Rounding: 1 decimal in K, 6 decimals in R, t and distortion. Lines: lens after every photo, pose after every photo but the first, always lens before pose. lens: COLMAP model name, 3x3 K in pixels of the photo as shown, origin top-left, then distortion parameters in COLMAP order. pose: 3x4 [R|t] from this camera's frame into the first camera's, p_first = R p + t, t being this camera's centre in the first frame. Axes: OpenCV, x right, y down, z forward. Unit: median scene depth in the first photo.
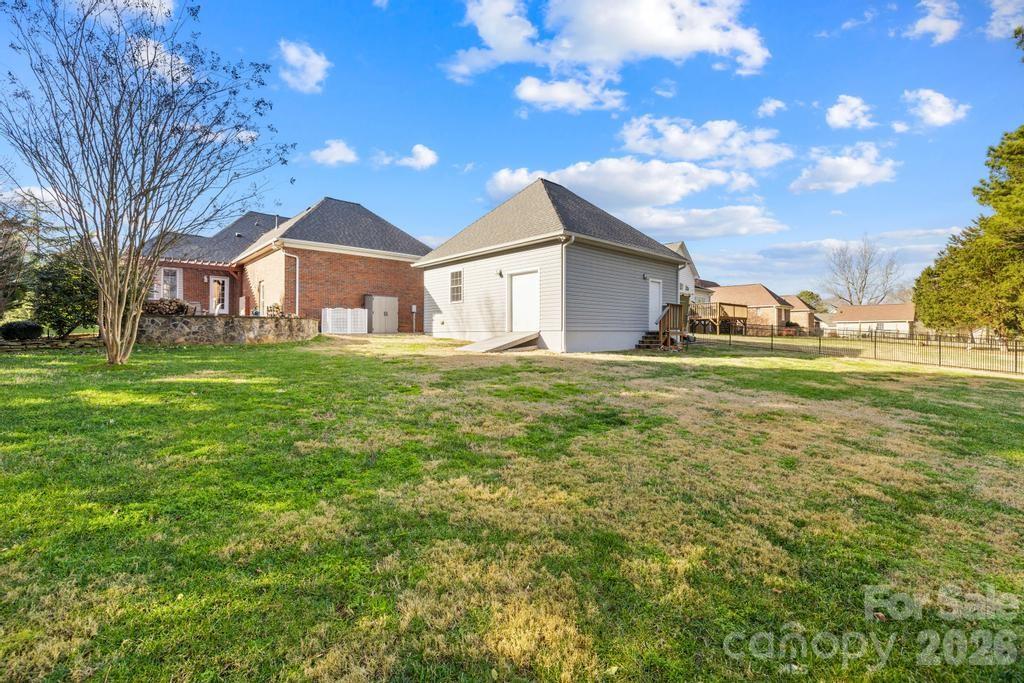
lens RADIAL K [[435.0, 0, 524.5], [0, 435.0, 337.2], [0, 0, 1]] dist [-0.001412, 0.000032]
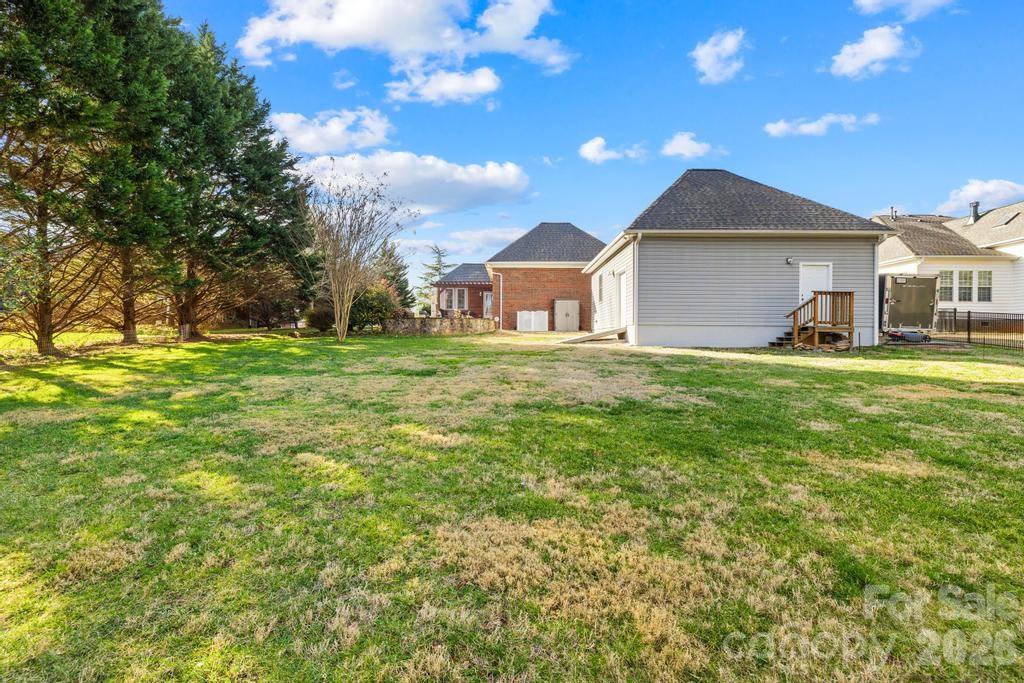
lens RADIAL K [[435.0, 0, 524.5], [0, 435.0, 337.2], [0, 0, 1]] dist [-0.001412, 0.000032]
pose [[0.742275, 0.007427, -0.670054, 0.448761], [-0.013646, 0.999899, -0.004034, 0.016928], [0.669956, 0.012138, 0.742302, 0.039277]]
